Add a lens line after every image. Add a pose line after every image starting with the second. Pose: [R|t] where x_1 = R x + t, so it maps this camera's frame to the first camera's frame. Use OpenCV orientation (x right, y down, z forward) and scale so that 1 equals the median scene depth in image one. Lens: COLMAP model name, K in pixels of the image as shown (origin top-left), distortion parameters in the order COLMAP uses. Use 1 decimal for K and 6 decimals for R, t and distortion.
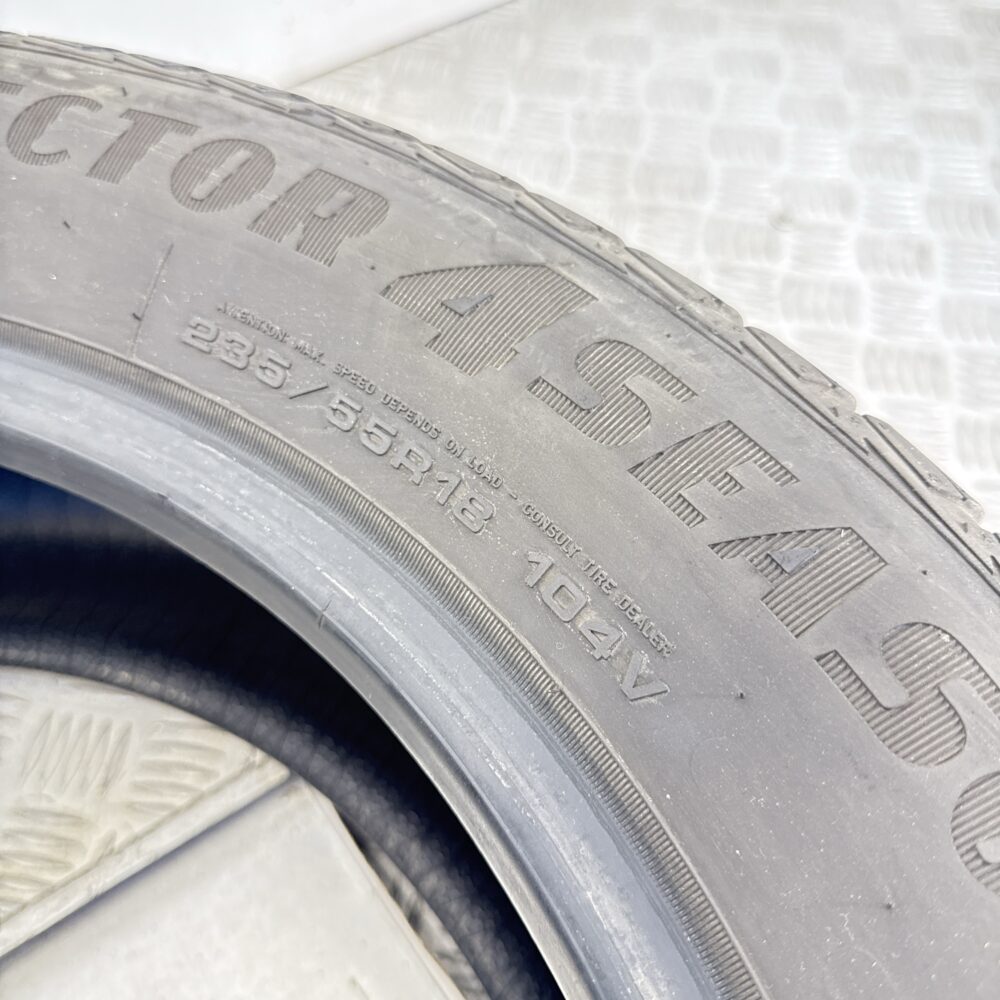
lens RADIAL K [[806.2, 0, 519.8], [0, 806.2, 539.7], [0, 0, 1]] dist [0.004058, 0.001507]
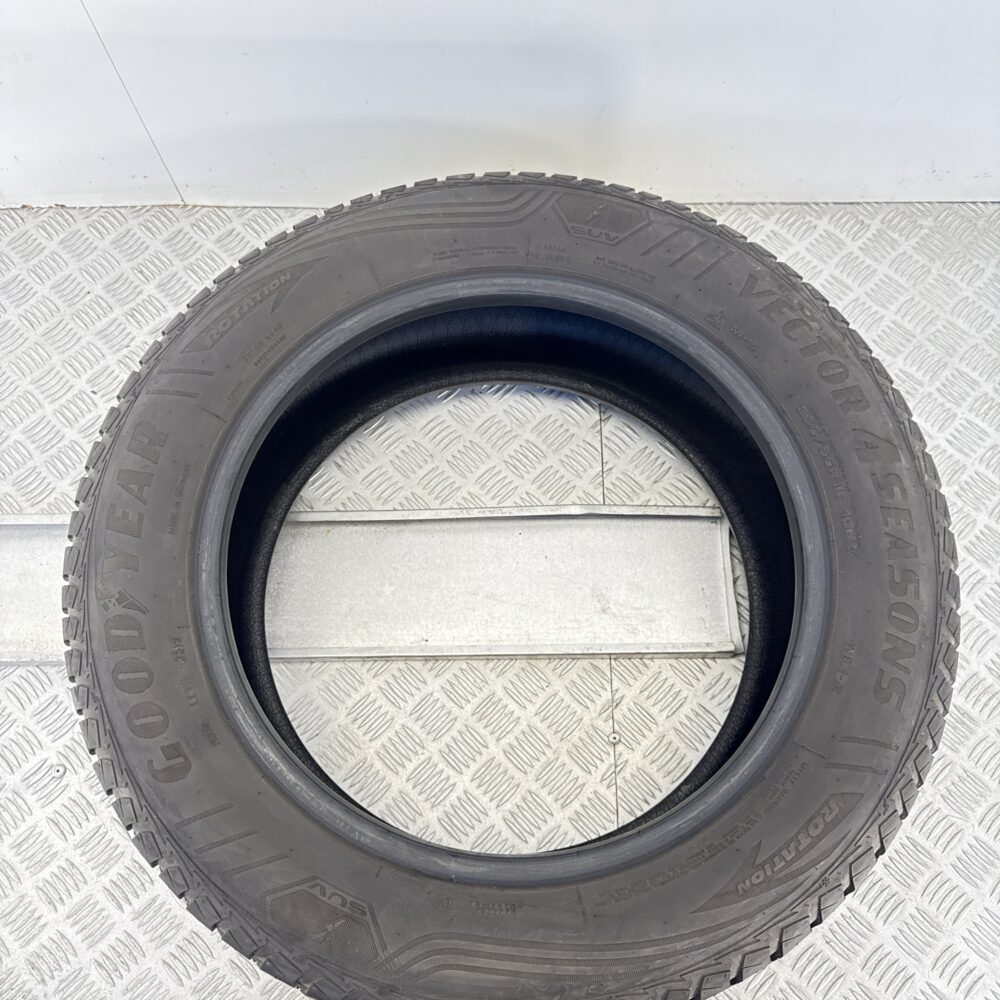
lens RADIAL K [[806.2, 0, 519.8], [0, 806.2, 539.7], [0, 0, 1]] dist [0.004058, 0.001507]
pose [[0.799639, 0.549972, -0.241057, -0.212129], [-0.467752, 0.822225, 0.324274, -0.359194], [0.376545, -0.146548, 0.914734, -2.968427]]
